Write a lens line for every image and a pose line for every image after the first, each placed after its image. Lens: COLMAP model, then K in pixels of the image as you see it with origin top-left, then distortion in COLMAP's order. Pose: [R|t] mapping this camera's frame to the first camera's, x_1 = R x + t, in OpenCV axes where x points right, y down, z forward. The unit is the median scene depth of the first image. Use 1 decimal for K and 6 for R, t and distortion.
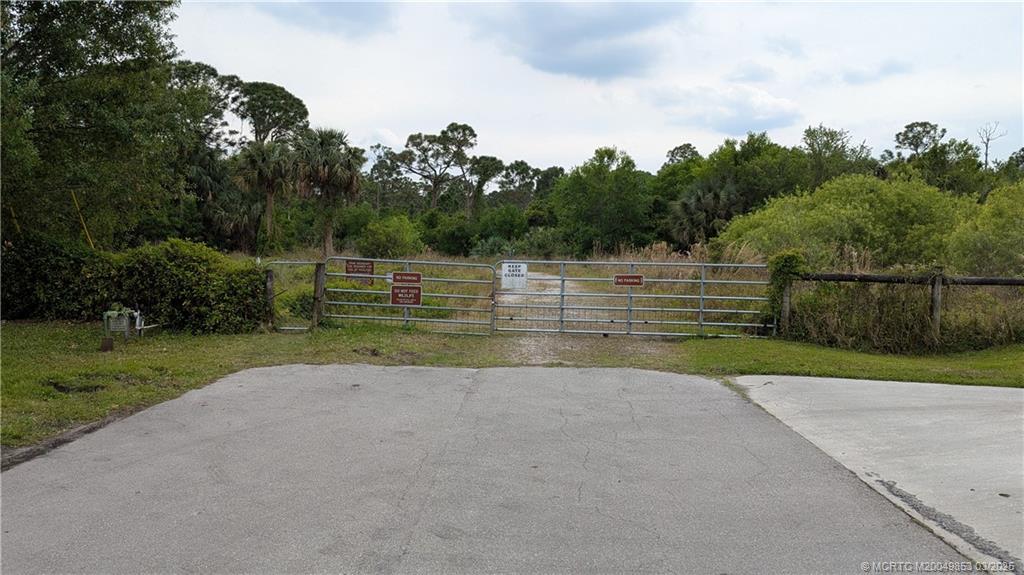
lens RADIAL K [[829.7, 0, 515.6], [0, 829.7, 293.6], [0, 0, 1]] dist [0.051015, -0.041356]
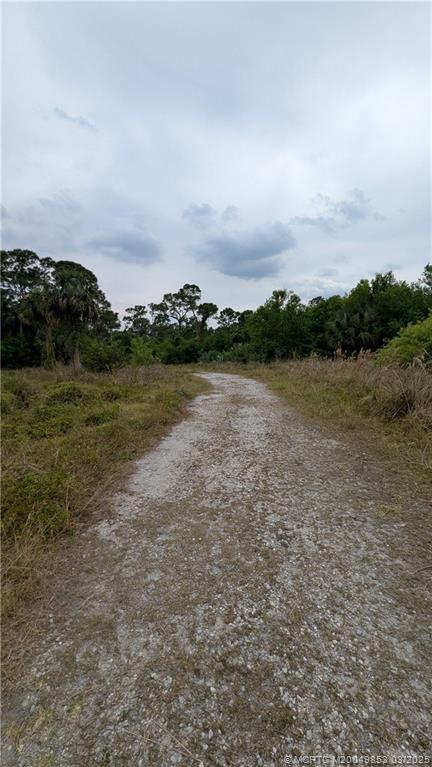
lens RADIAL K [[361.8, 0, 215.8], [0, 361.8, 389.3], [0, 0, 1]] dist [0.001877, 0.000160]
pose [[0.998348, -0.032398, -0.047460, 0.014260], [0.034149, 0.998748, 0.036565, -0.018100], [0.046216, -0.038125, 0.998204, 0.293563]]
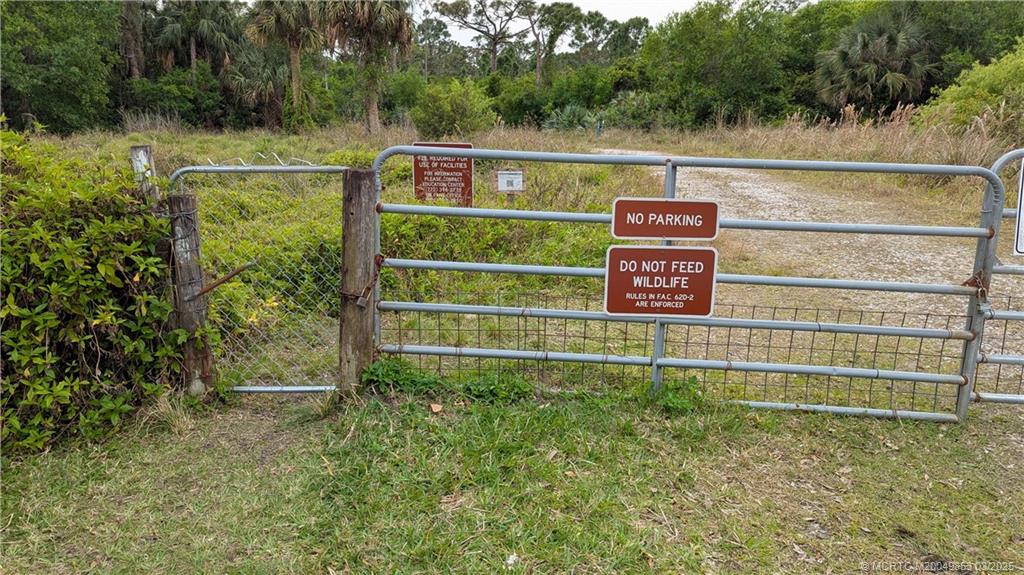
lens RADIAL K [[829.7, 0, 503.7], [0, 829.7, 314.7], [0, 0, 1]] dist [0.051015, -0.041356]
pose [[0.997642, 0.001137, -0.068620, -0.038940], [0.010779, 0.984858, 0.173030, -0.008529], [0.067778, -0.173361, 0.982523, 0.168012]]
